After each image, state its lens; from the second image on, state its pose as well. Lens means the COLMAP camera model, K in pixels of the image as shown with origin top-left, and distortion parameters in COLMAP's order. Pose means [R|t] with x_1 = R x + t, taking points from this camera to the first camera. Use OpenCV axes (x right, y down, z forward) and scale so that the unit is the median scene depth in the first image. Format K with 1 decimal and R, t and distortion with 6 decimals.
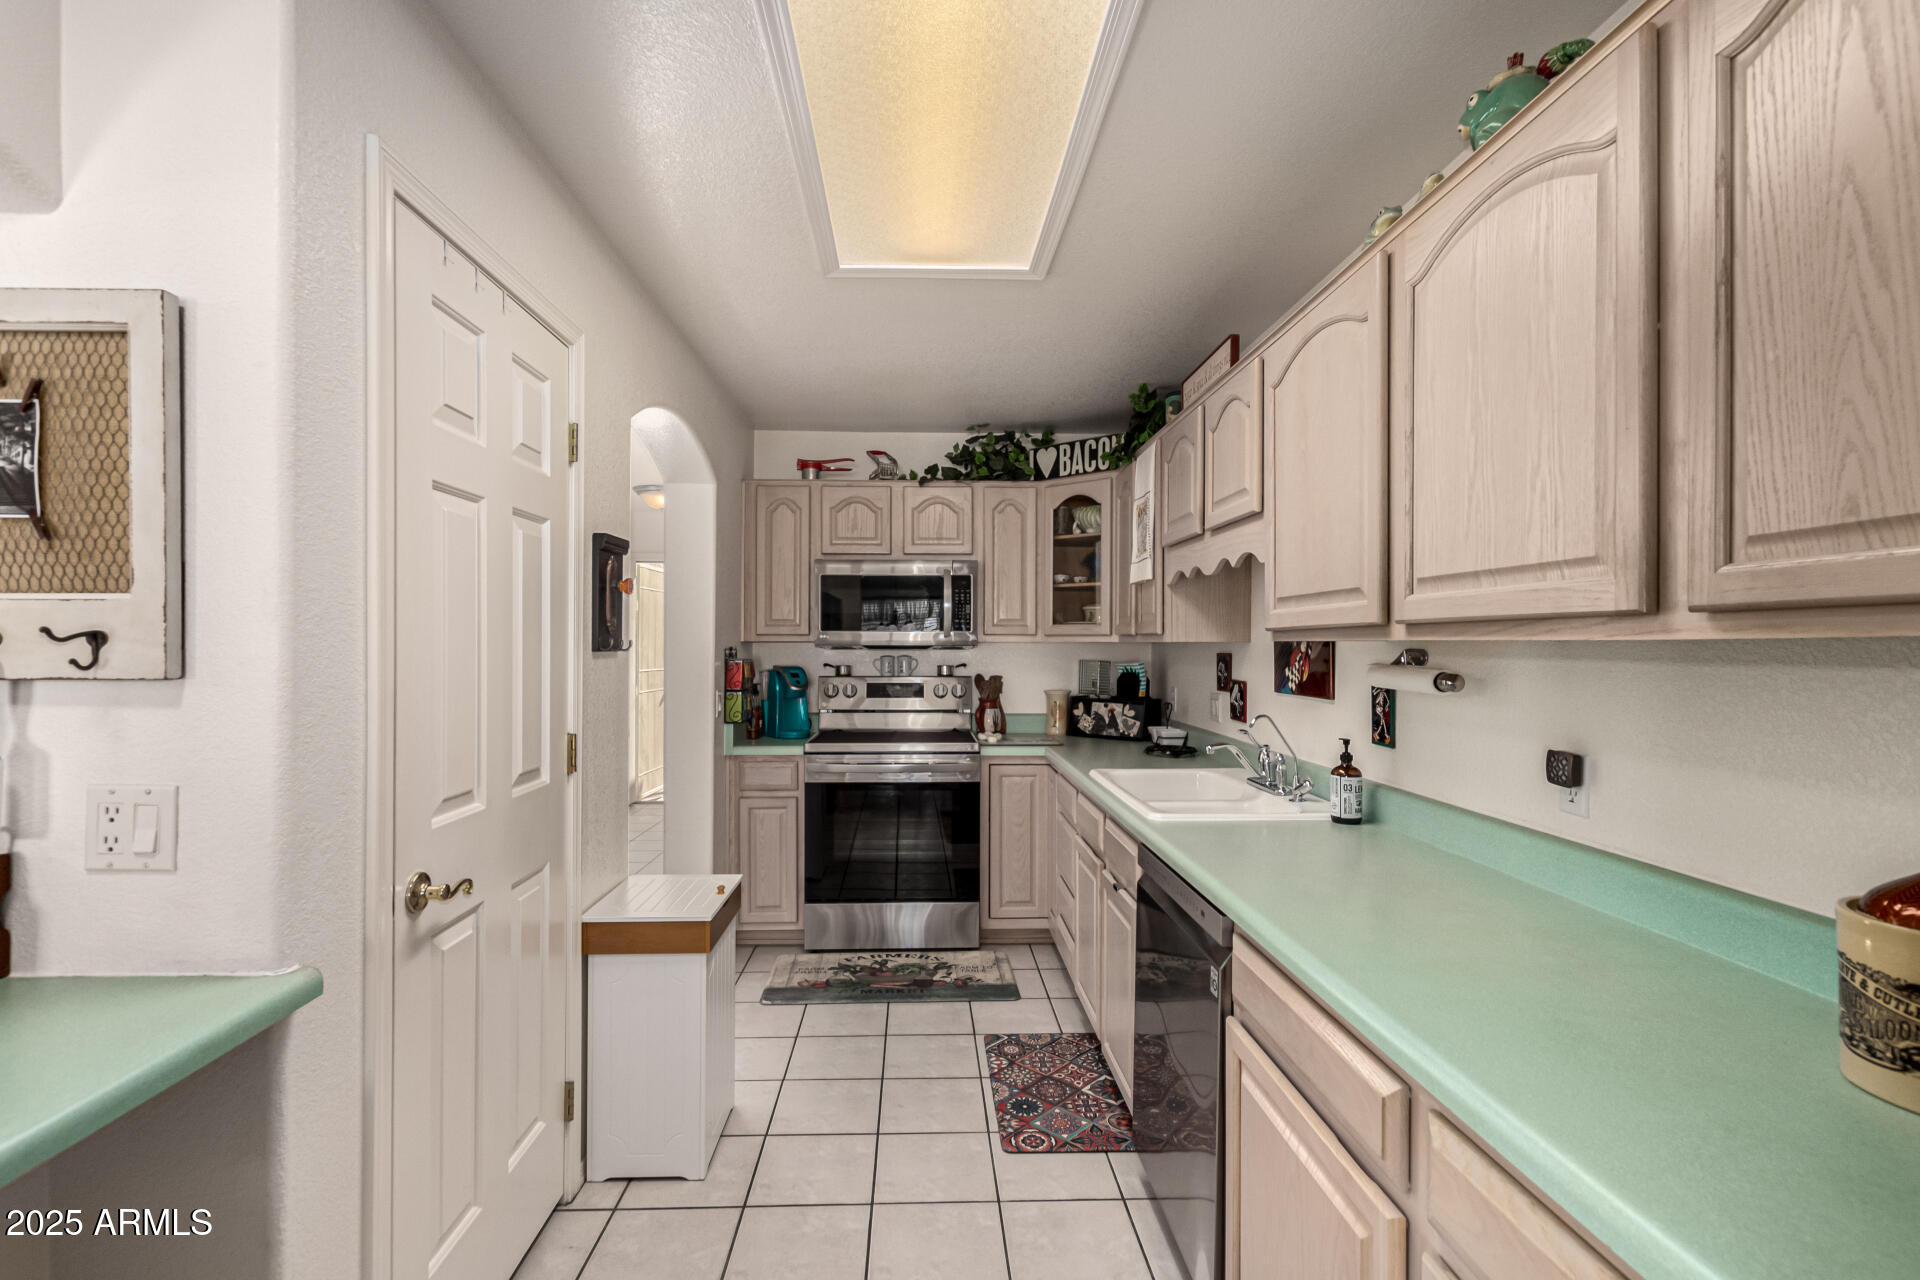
lens RADIAL K [[886.7, 0, 943.7], [0, 886.7, 649.0], [0, 0, 1]] dist [0.005517, -0.003360]
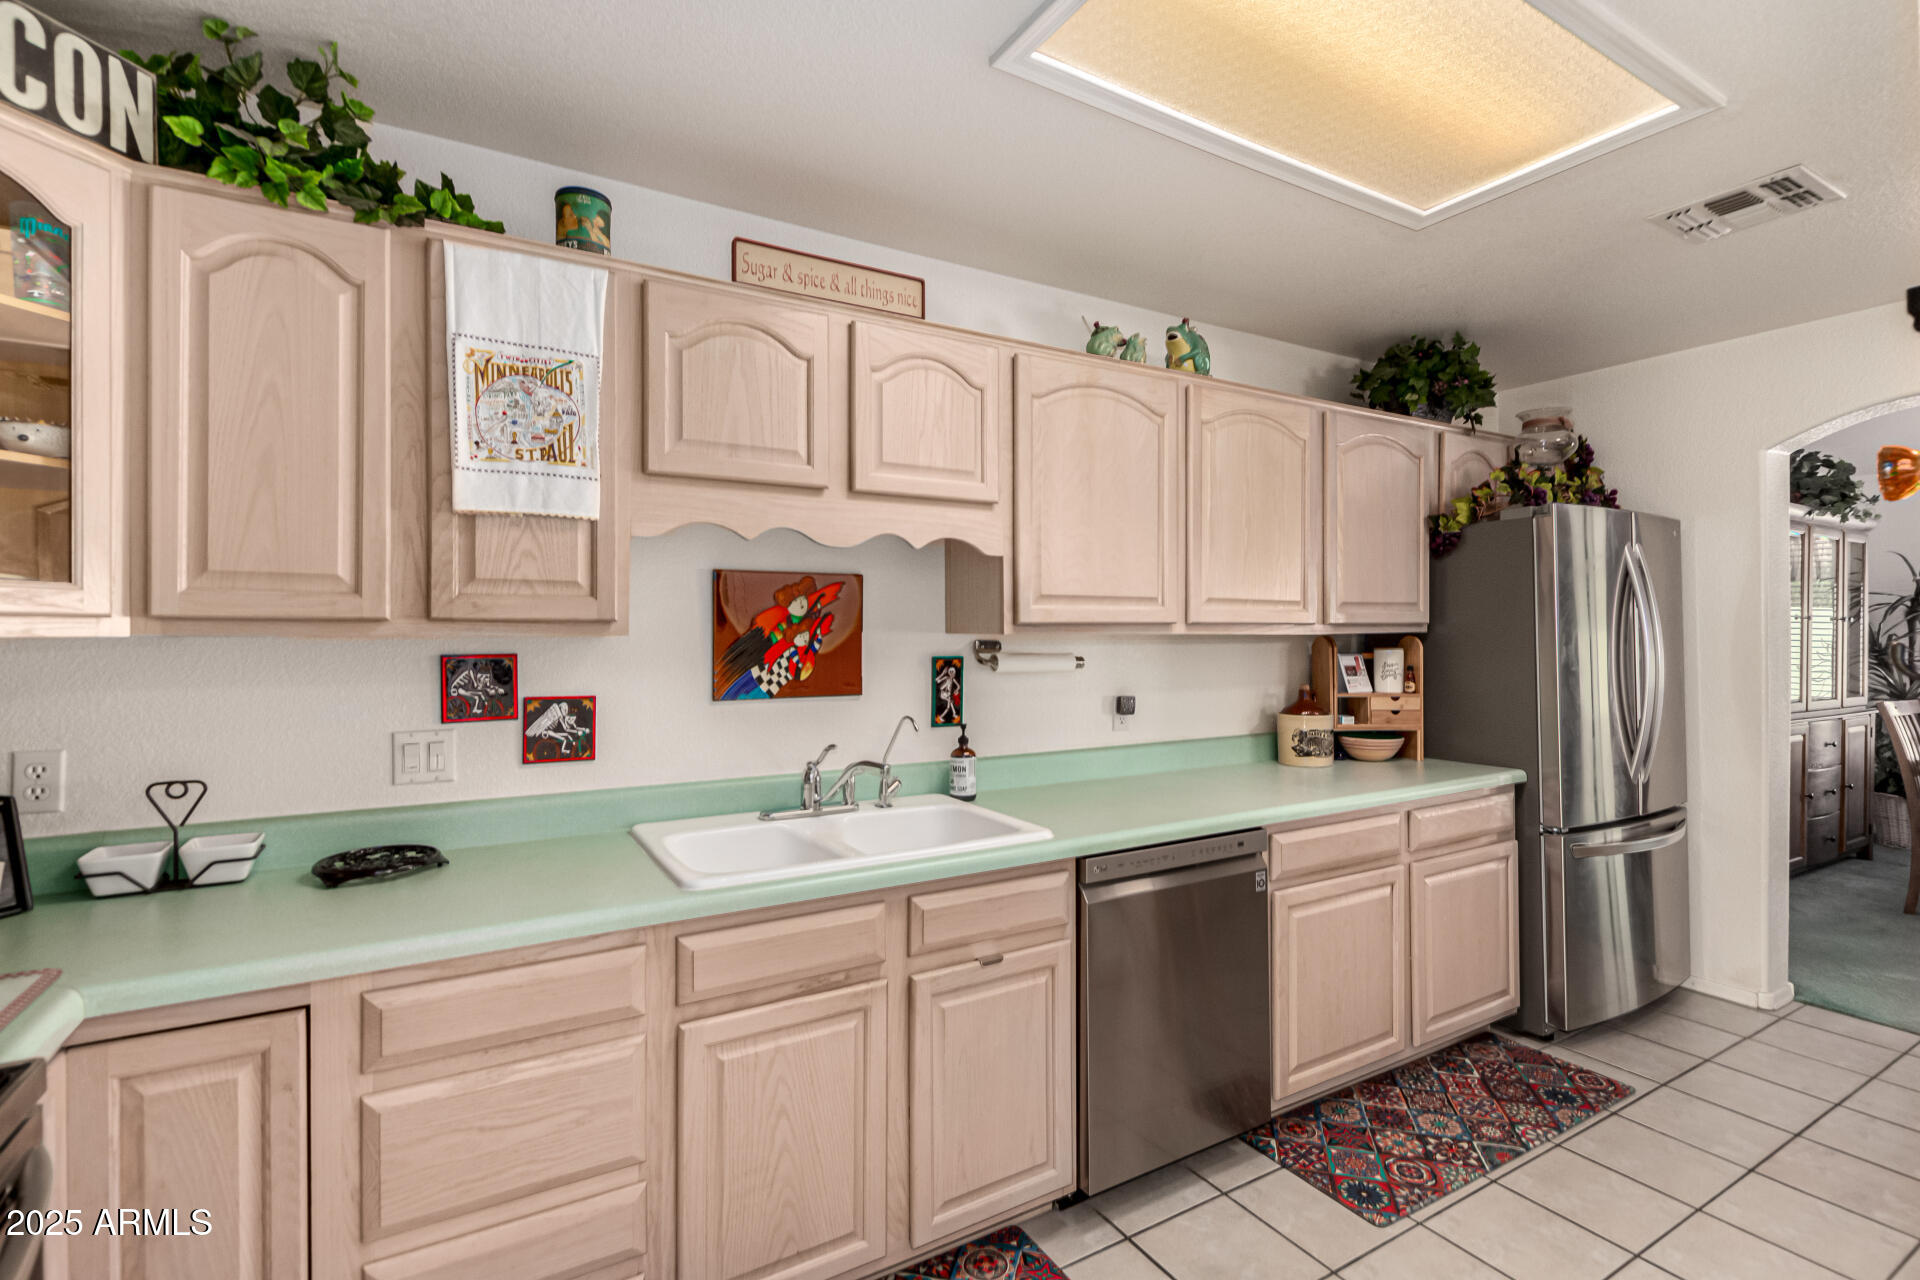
lens RADIAL K [[886.7, 0, 996.4], [0, 886.7, 627.8], [0, 0, 1]] dist [0.005517, -0.003360]
pose [[-0.501655, -0.002662, 0.865063, -0.401752], [0.002110, 0.999989, 0.004301, -0.016515], [-0.865065, 0.003983, -0.501644, 1.190208]]
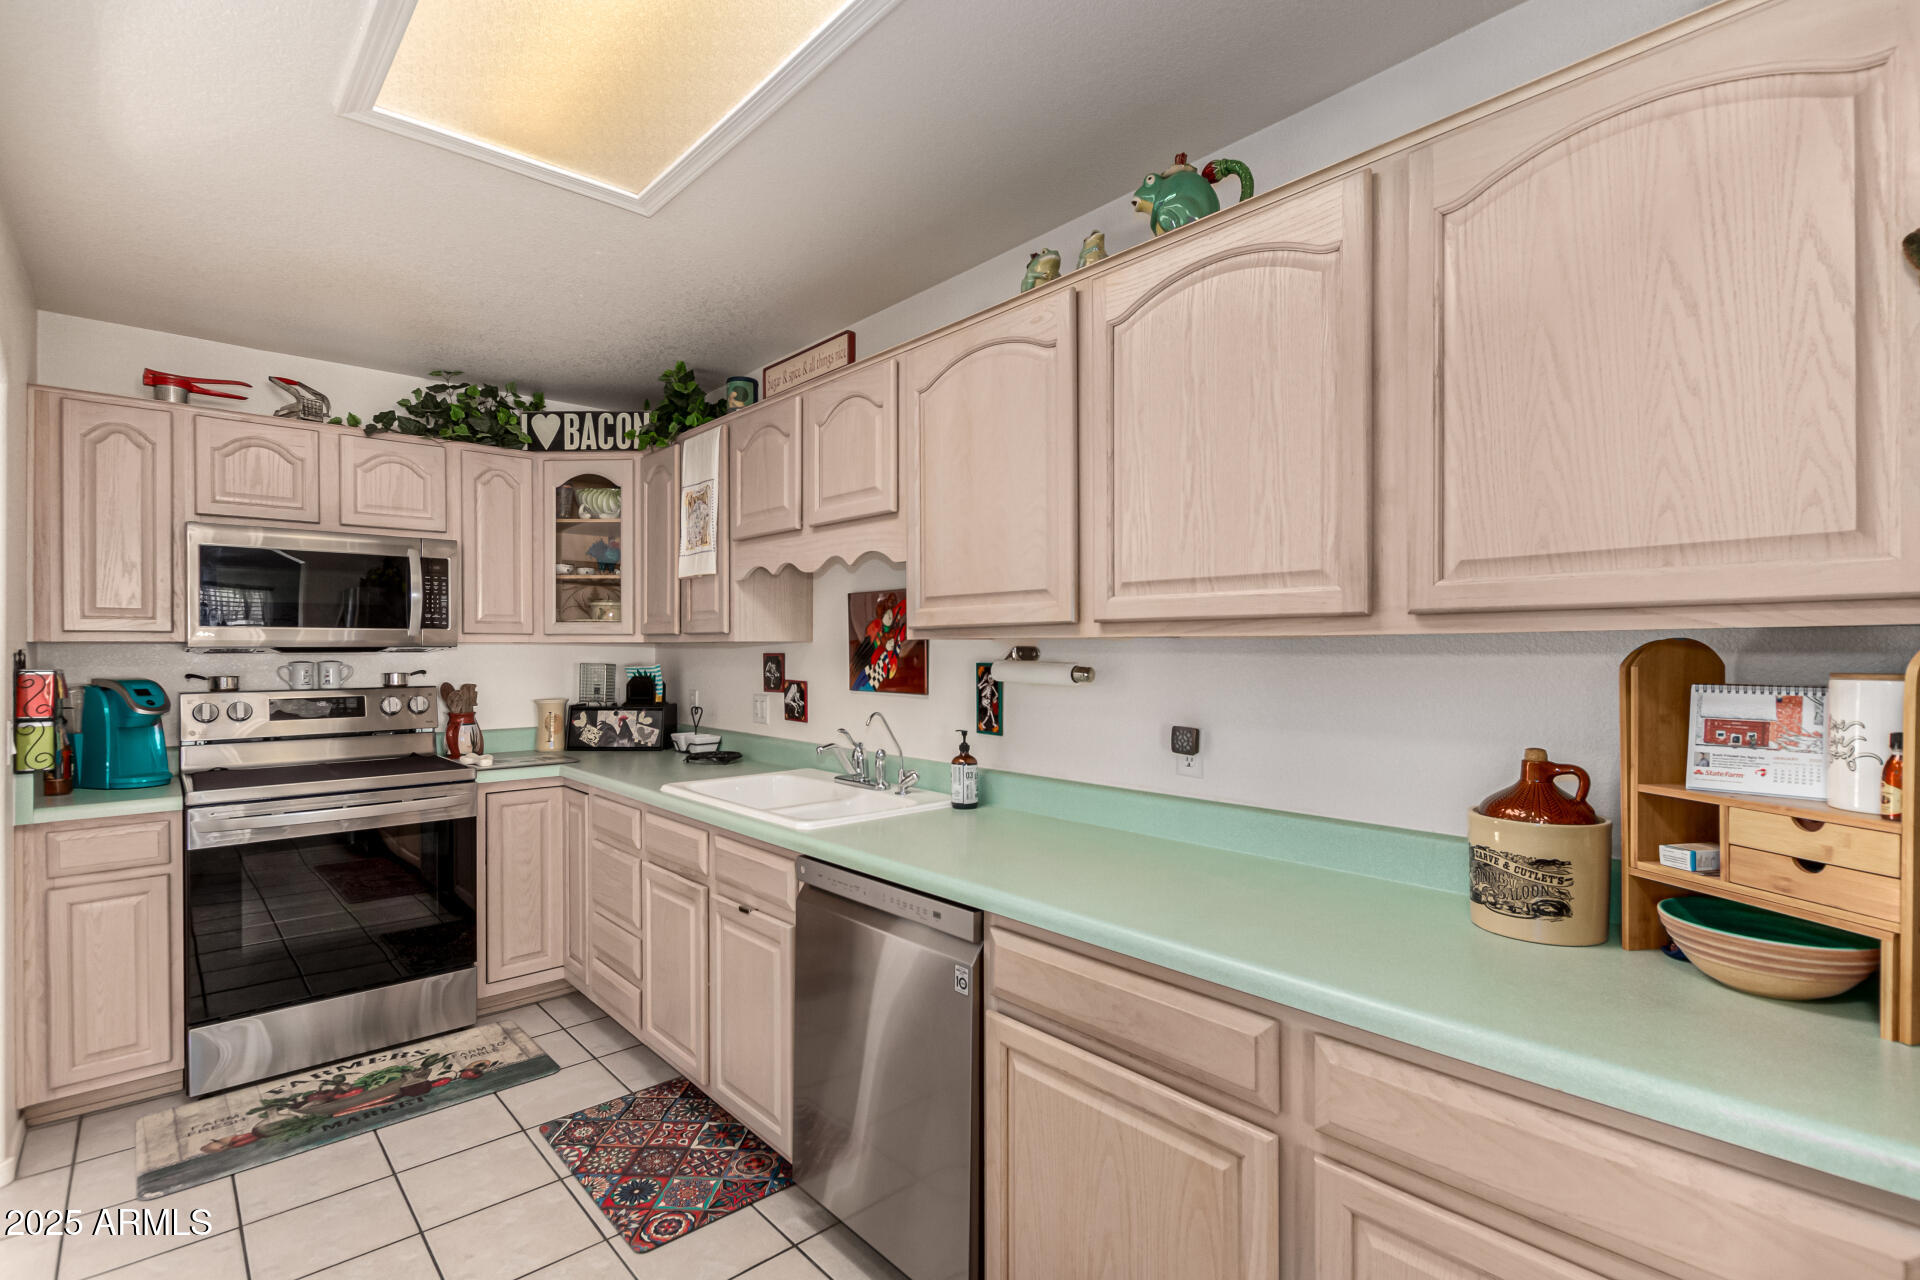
lens RADIAL K [[886.7, 0, 950.4], [0, 886.7, 652.6], [0, 0, 1]] dist [0.005517, -0.003360]
pose [[0.763232, -0.006554, 0.646091, -0.202035], [0.006625, 0.999975, 0.002317, 0.003502], [-0.646090, 0.002512, 0.763257, 0.147290]]
